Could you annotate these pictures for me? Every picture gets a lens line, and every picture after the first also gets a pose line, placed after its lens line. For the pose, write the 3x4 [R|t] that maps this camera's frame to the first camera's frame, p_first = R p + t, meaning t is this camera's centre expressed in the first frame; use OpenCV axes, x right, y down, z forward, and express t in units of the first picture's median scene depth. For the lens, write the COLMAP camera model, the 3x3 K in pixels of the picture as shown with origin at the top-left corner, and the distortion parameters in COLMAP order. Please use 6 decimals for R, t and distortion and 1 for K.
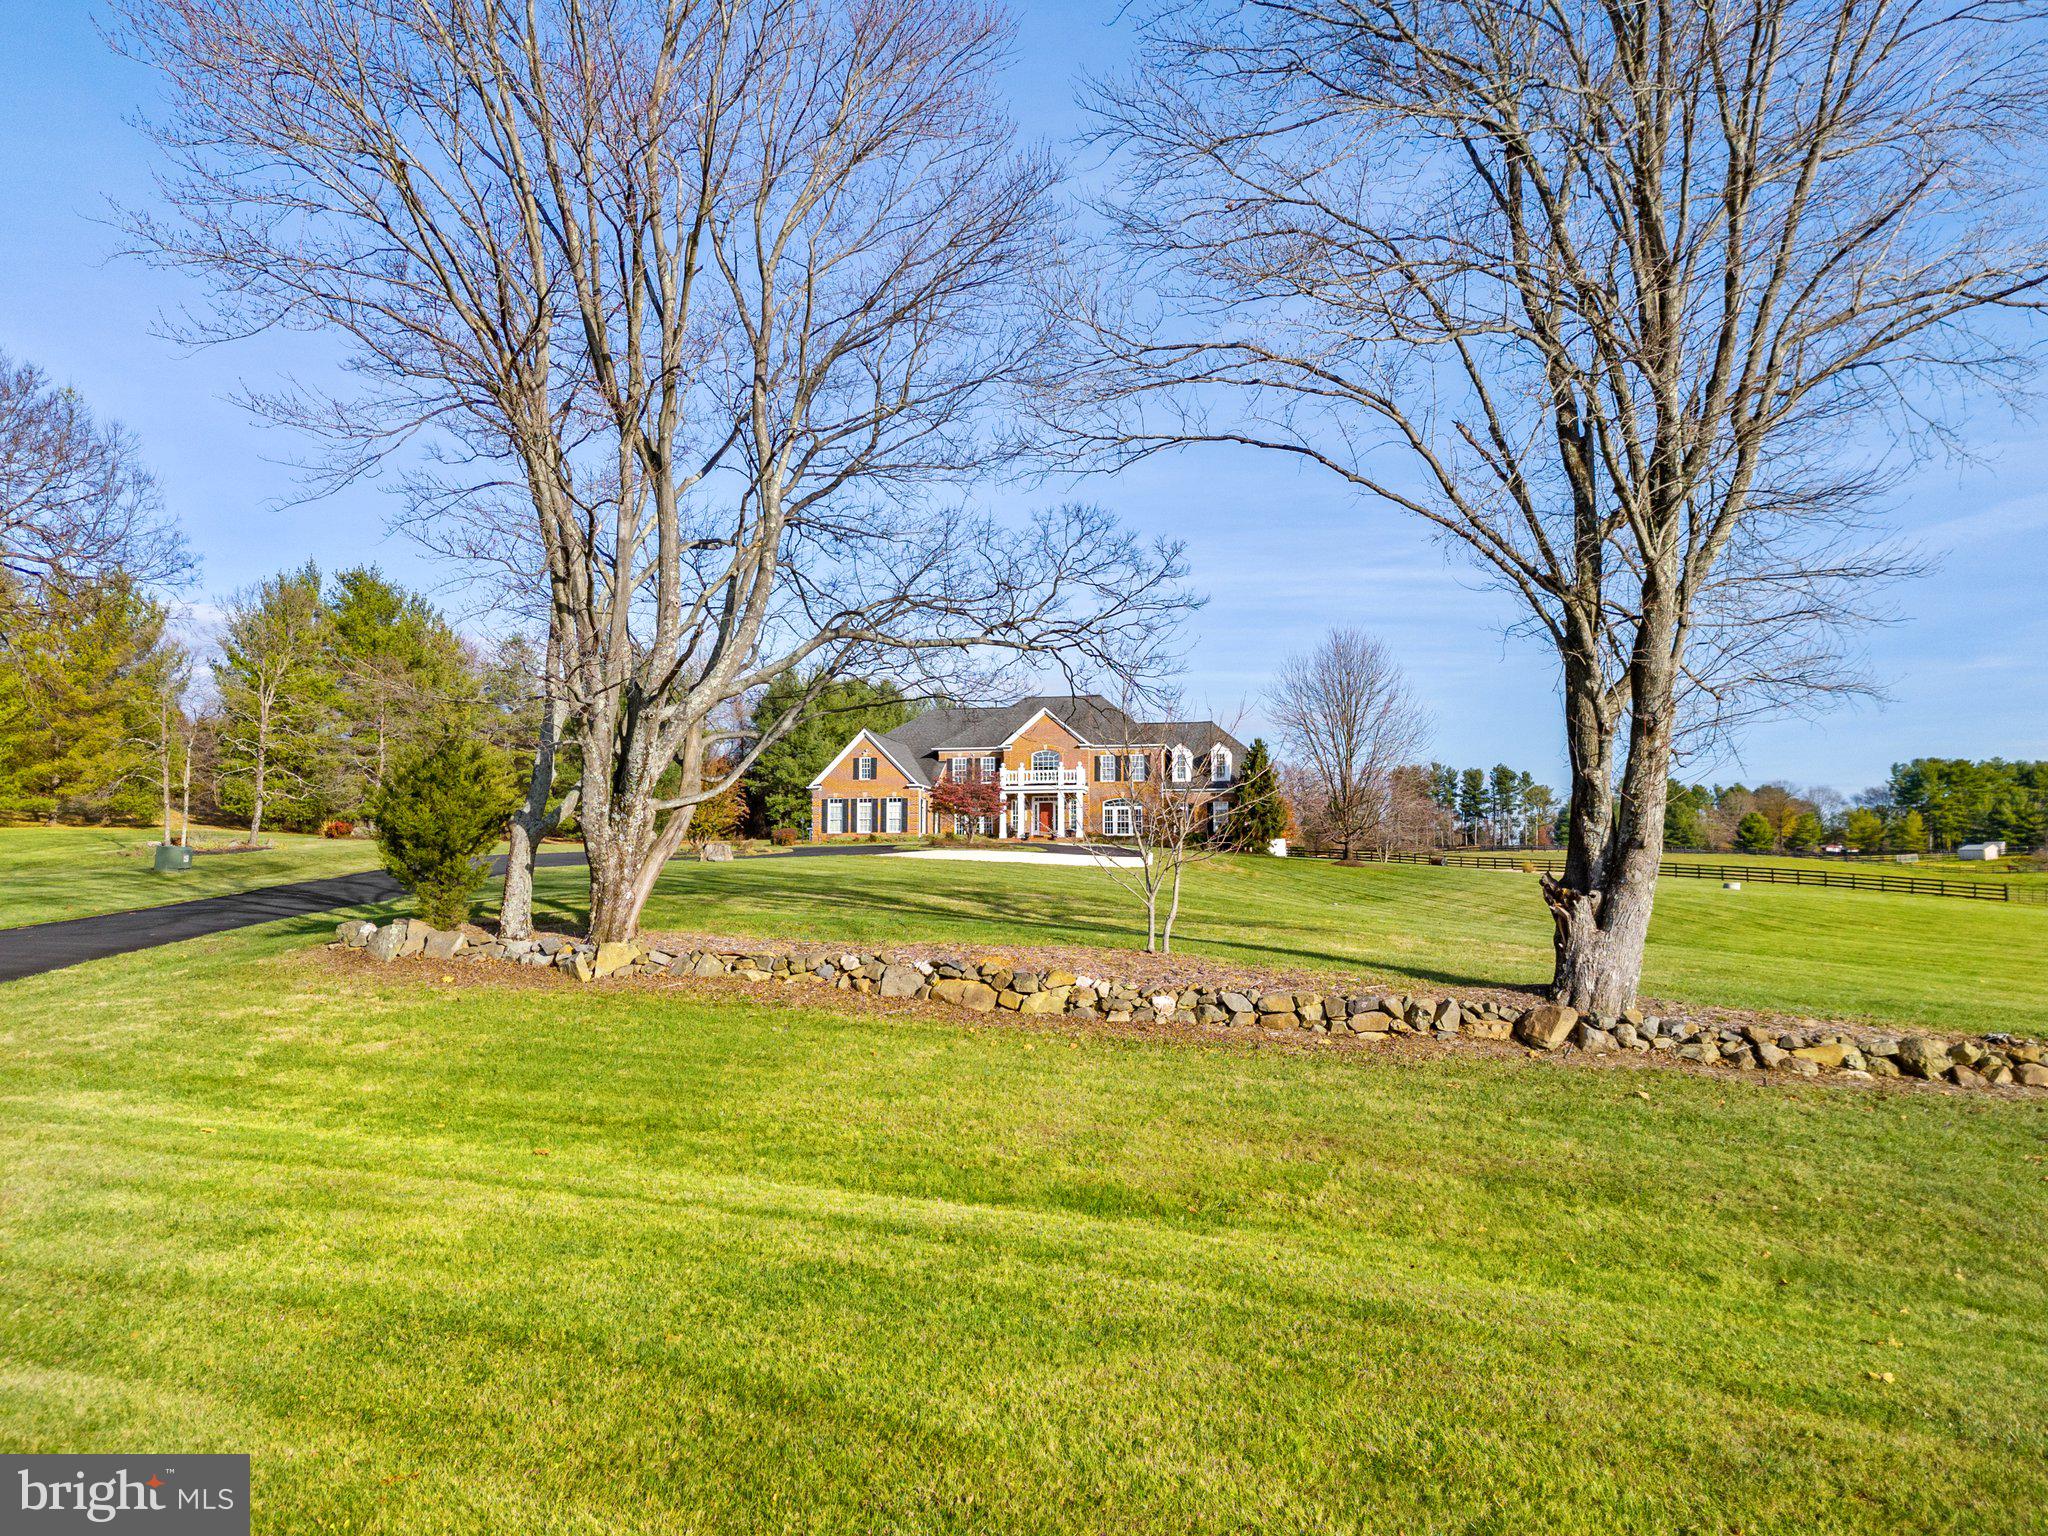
lens RADIAL K [[1505.2, 0, 1049.2], [0, 1505.2, 787.4], [0, 0, 1]] dist [0.066903, -0.068256]
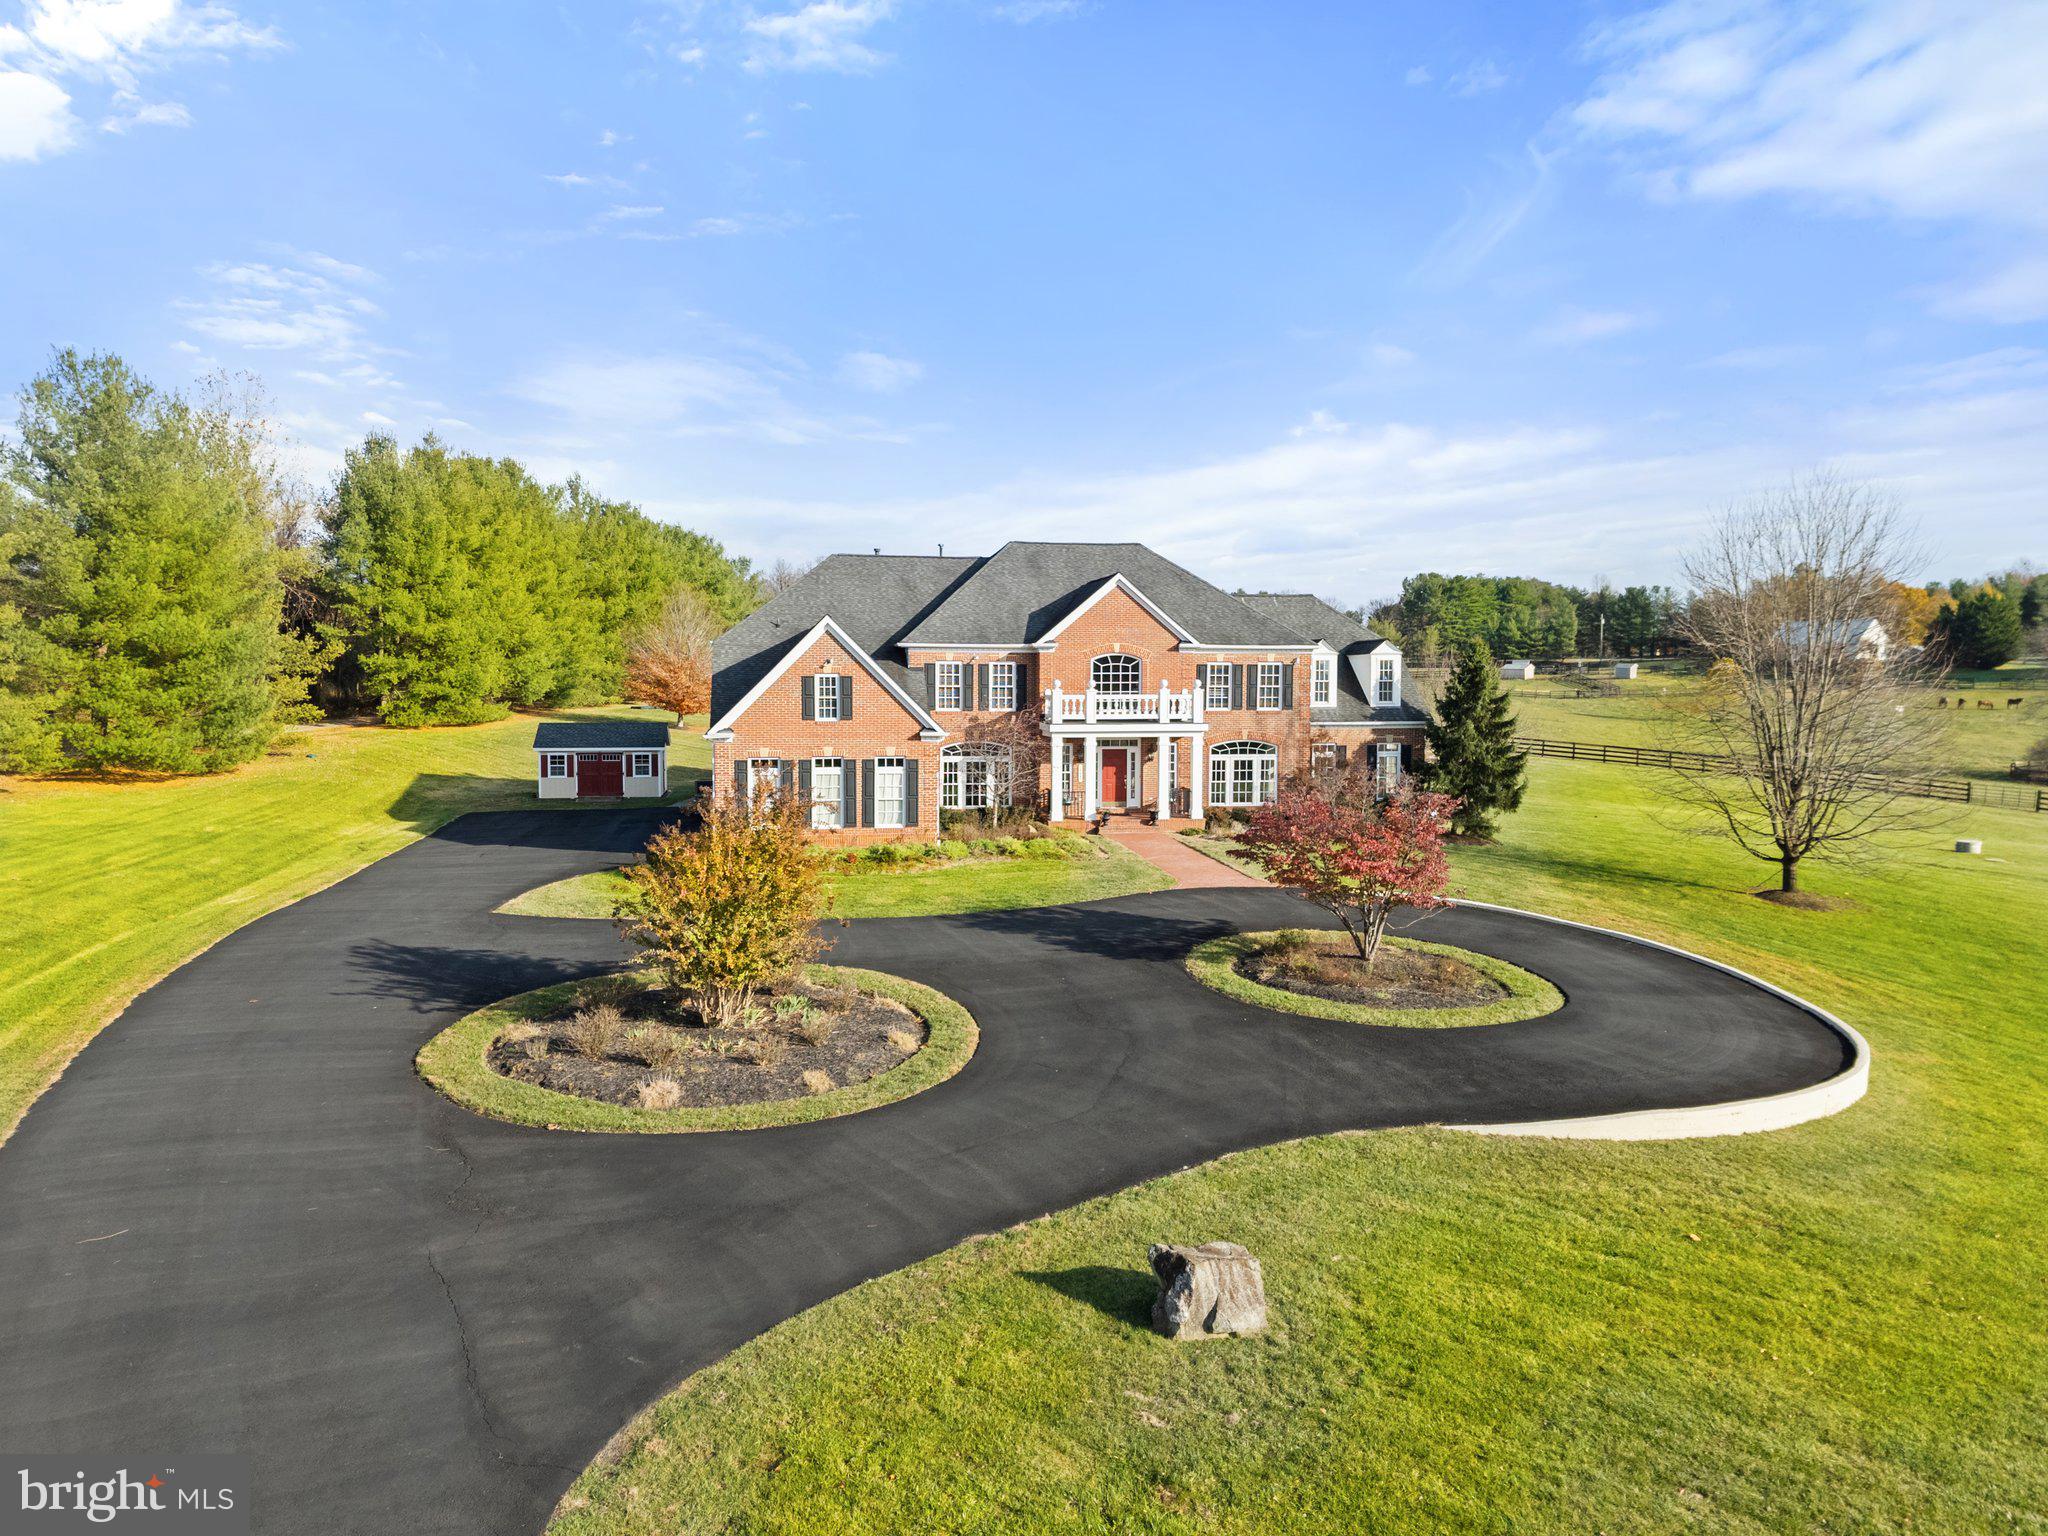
lens RADIAL K [[1431.6, 0, 1012.6], [0, 1431.6, 815.2], [0, 0, 1]] dist [0.043929, -0.031242]
pose [[0.931436, -0.034921, 0.362225, -0.231741], [-0.029492, 0.984867, 0.170785, -0.055407], [-0.362708, -0.169758, 0.916311, 0.535453]]
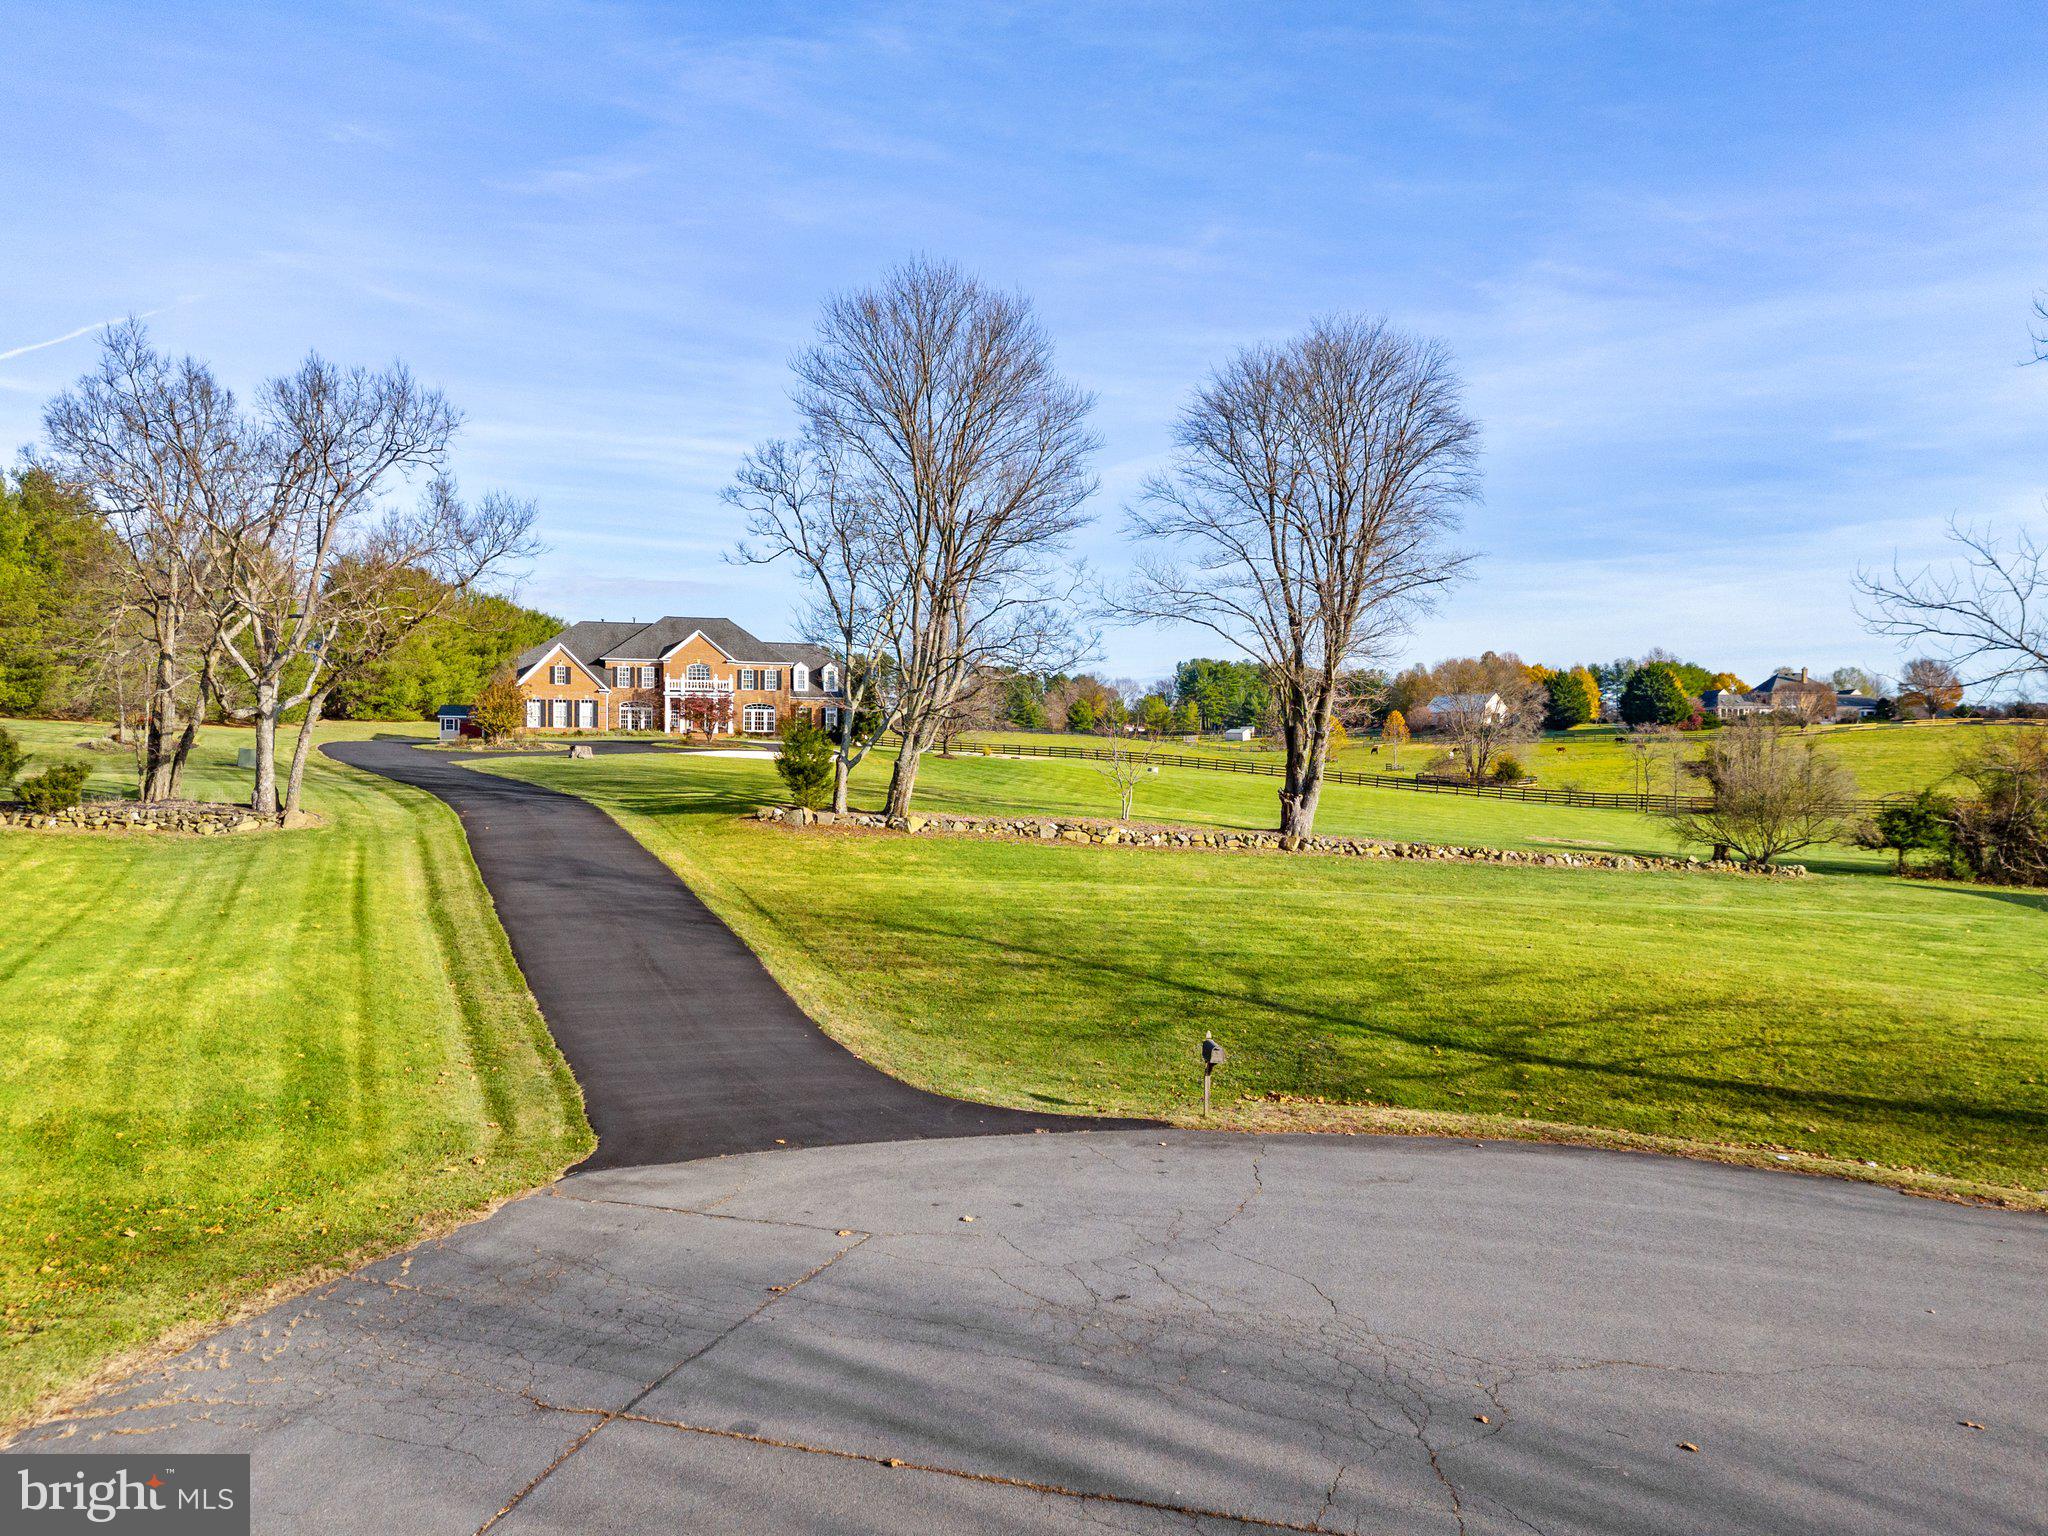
lens RADIAL K [[1505.2, 0, 1042.2], [0, 1505.2, 756.4], [0, 0, 1]] dist [0.066903, -0.068256]
pose [[0.903868, 0.005784, 0.427772, -0.292741], [-0.035458, 0.997481, 0.061435, -0.036219], [-0.426339, -0.070697, 0.901797, -0.300171]]
